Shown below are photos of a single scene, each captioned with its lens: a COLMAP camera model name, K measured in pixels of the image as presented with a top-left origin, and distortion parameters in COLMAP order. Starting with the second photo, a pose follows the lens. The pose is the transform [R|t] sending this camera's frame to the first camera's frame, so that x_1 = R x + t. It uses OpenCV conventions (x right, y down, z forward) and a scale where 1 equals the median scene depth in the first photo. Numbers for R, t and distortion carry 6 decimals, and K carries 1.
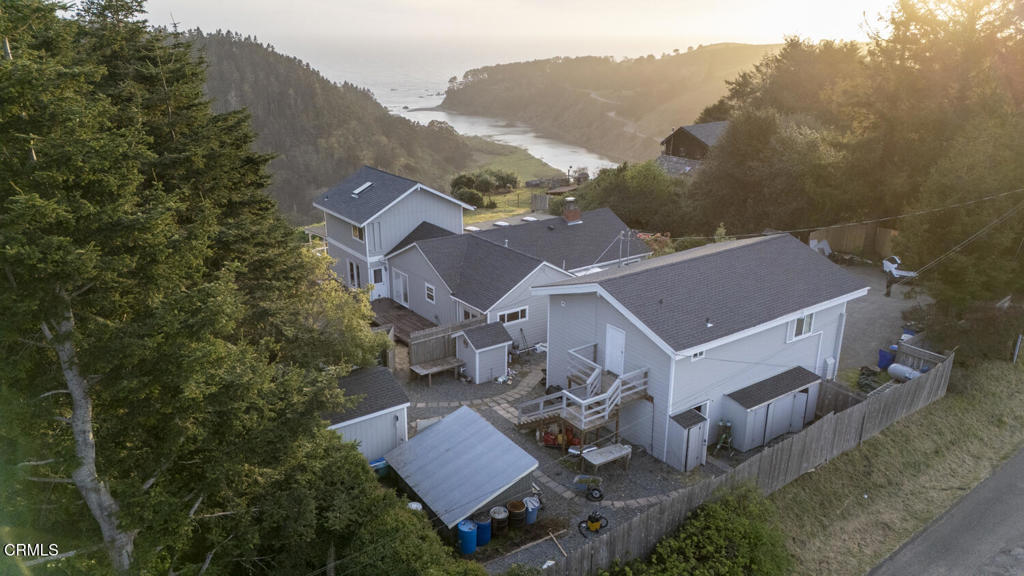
lens RADIAL K [[745.4, 0, 512.0], [0, 745.4, 288.0], [0, 0, 1]] dist [0.080829, -0.084539]
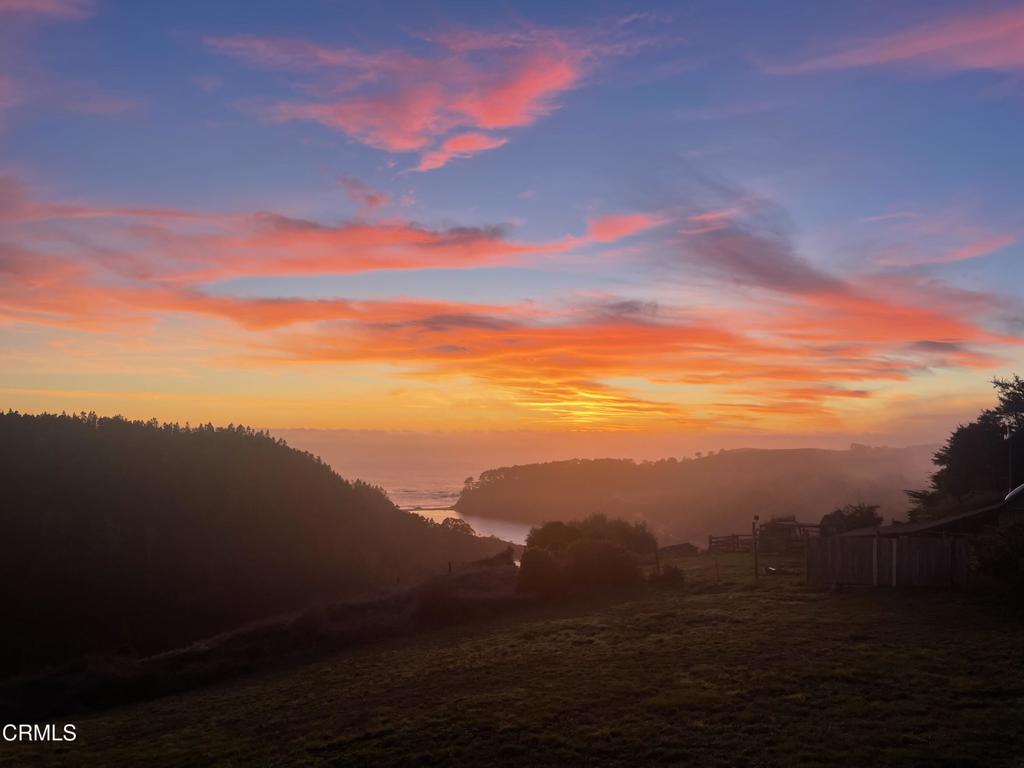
lens RADIAL K [[768.9, 0, 512.0], [0, 768.9, 384.0], [0, 0, 1]] dist [0.064154, -0.001903]
pose [[0.999831, 0.005144, -0.017665, -0.121056], [-0.011658, 0.919905, -0.391969, -0.057036], [0.014233, 0.392109, 0.919809, 0.738580]]
